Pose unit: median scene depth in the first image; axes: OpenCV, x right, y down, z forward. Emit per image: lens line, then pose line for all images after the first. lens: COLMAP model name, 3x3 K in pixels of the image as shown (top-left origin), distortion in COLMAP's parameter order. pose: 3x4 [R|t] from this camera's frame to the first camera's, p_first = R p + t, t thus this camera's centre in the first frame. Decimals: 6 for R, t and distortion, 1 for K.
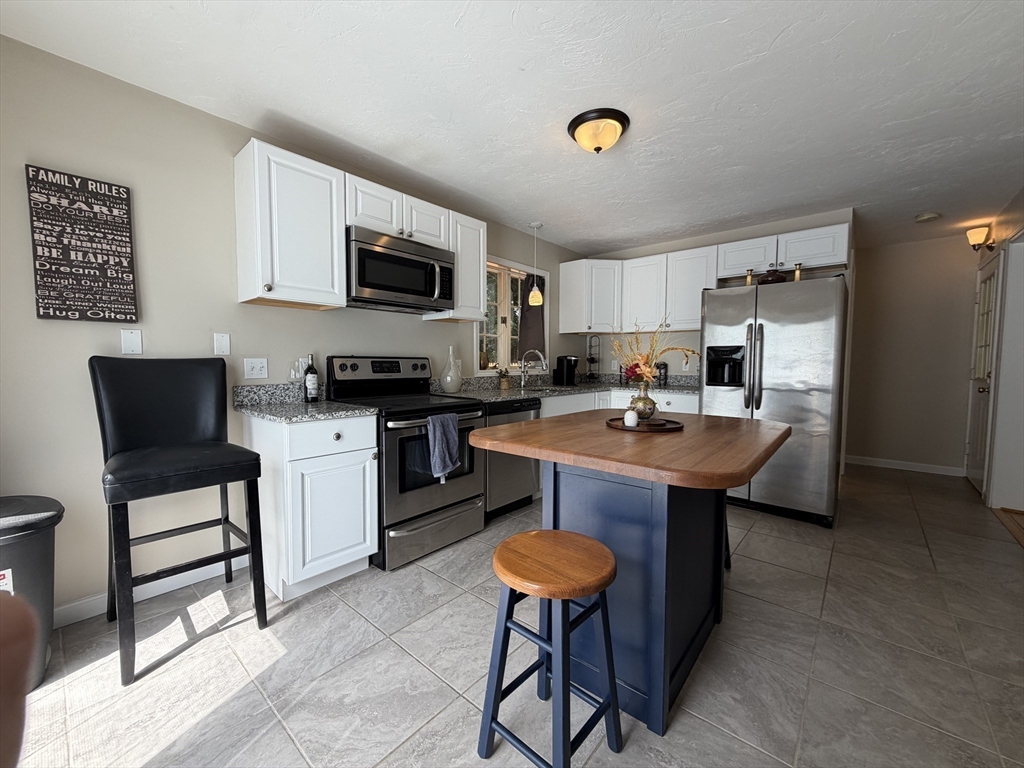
lens RADIAL K [[407.1, 0, 509.2], [0, 407.1, 384.1], [0, 0, 1]] dist [0.002352, -0.000802]
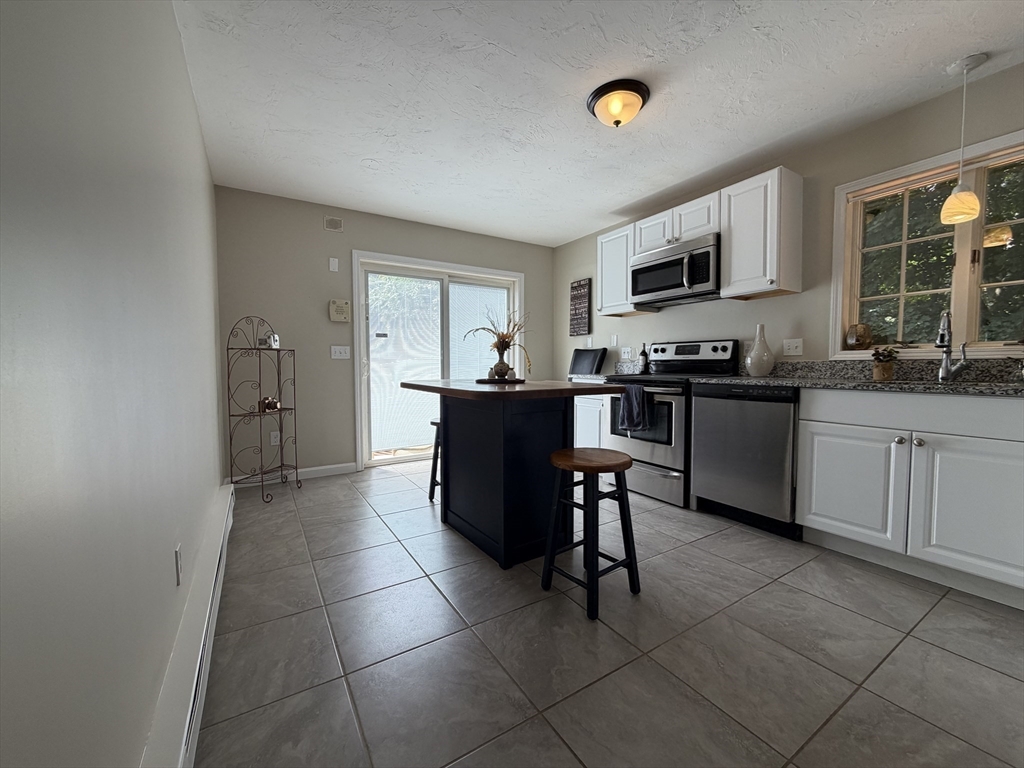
lens RADIAL K [[407.1, 0, 509.9], [0, 407.1, 383.5], [0, 0, 1]] dist [0.002352, -0.000802]
pose [[-0.289452, 0.042372, -0.956254, 1.074178], [-0.050693, 0.996939, 0.059519, 0.012584], [0.955849, 0.065703, -0.286418, 0.906642]]
